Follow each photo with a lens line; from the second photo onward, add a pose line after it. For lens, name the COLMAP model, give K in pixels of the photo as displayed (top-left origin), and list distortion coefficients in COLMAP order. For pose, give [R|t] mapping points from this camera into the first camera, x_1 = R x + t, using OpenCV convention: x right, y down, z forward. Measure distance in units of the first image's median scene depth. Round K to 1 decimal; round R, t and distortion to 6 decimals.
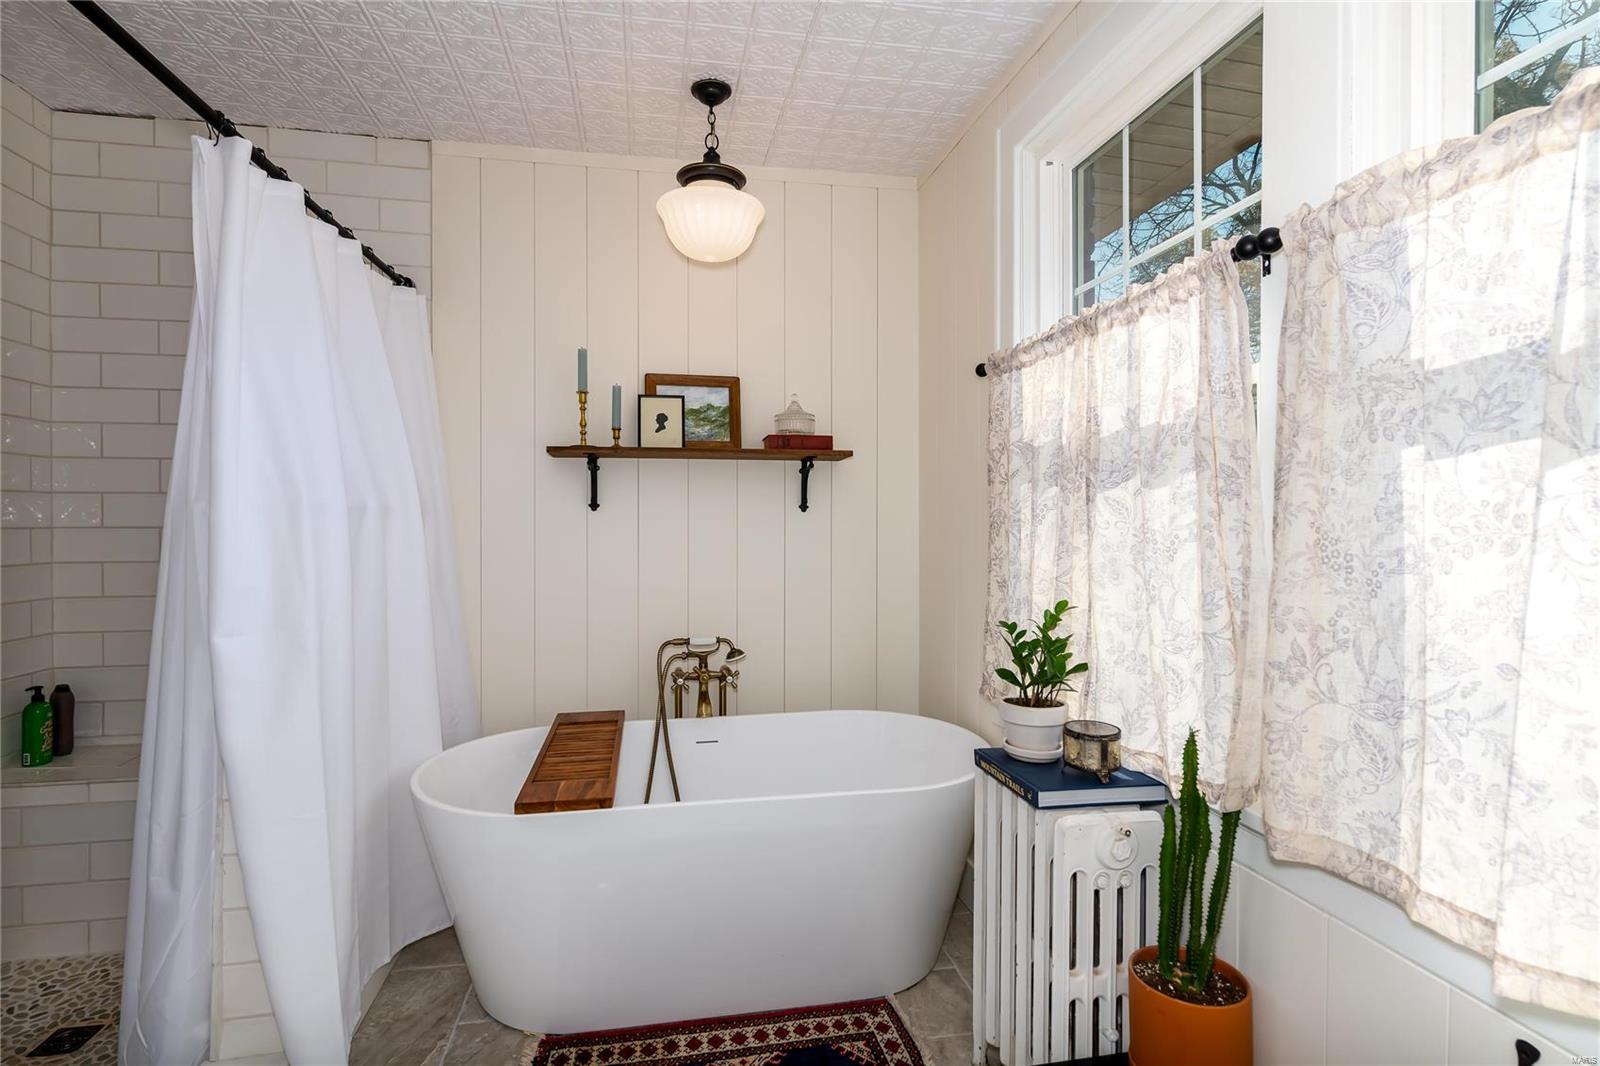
lens RADIAL K [[759.7, 0, 803.9], [0, 759.7, 528.8], [0, 0, 1]] dist [0.008872, -0.001993]
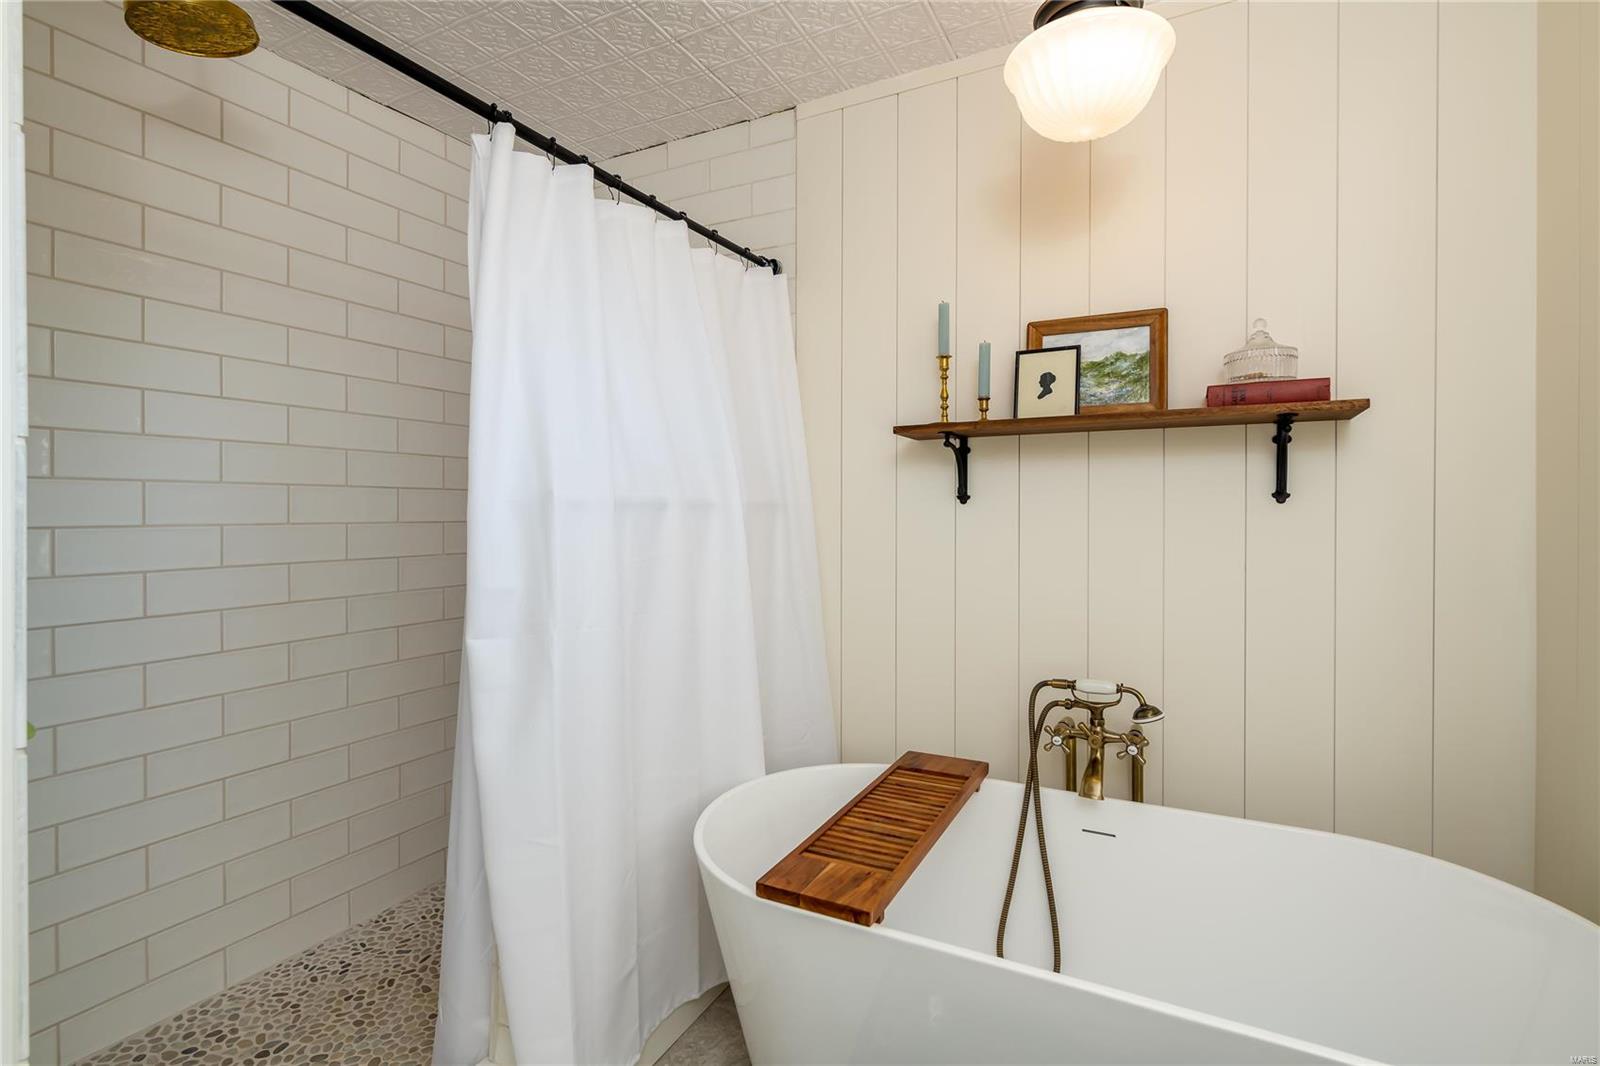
lens RADIAL K [[759.7, 0, 789.0], [0, 759.7, 517.3], [0, 0, 1]] dist [0.008872, -0.001993]
pose [[0.782245, 0.004934, -0.622951, 0.082440], [-0.006503, 0.999979, -0.000246, -0.007943], [0.622937, 0.004244, 0.782261, 0.263014]]
